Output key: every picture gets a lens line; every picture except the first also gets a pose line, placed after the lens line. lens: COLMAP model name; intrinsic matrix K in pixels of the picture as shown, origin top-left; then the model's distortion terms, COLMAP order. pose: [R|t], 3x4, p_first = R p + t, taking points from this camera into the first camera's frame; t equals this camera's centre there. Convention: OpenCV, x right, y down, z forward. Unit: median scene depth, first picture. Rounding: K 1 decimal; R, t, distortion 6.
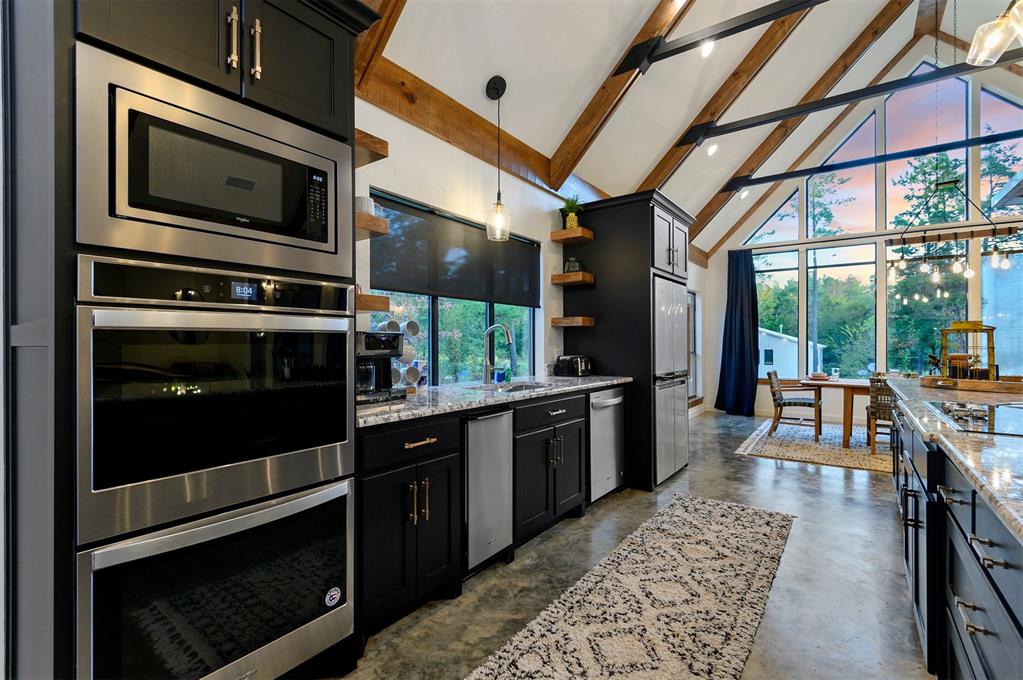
lens RADIAL K [[469.5, 0, 508.6], [0, 469.5, 340.0], [0, 0, 1]] dist [0.010271, -0.005994]
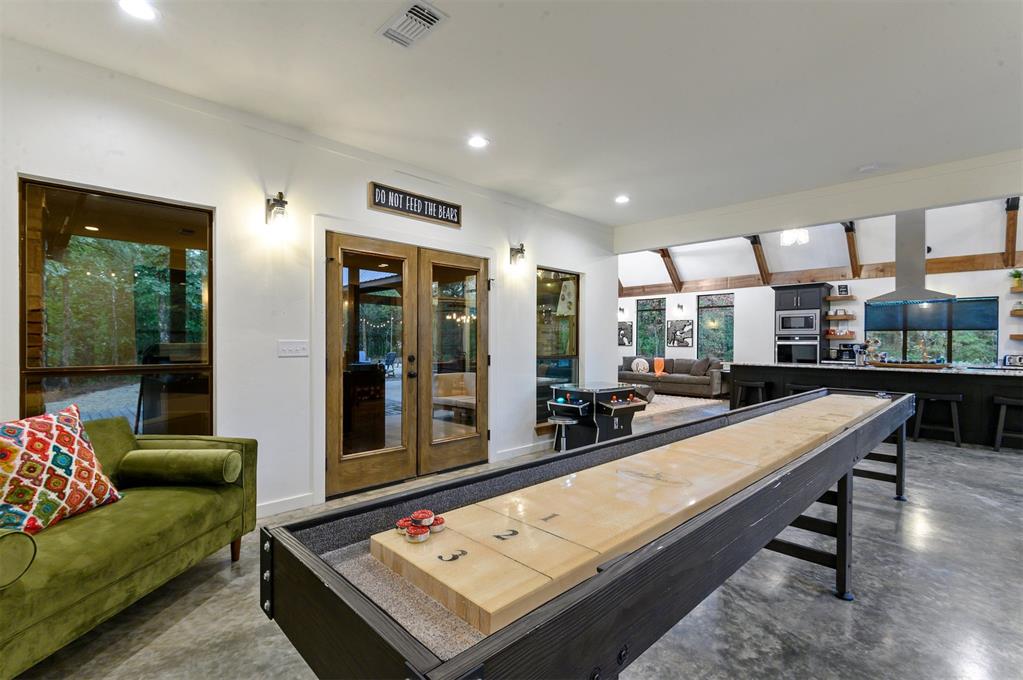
lens RADIAL K [[469.5, 0, 504.0], [0, 469.5, 346.4], [0, 0, 1]] dist [0.010271, -0.005994]
pose [[-0.150548, 0.000403, -0.988603, 2.964259], [-0.009946, 0.999949, 0.001923, 0.006281], [0.988553, 0.010122, -0.150536, -0.911987]]
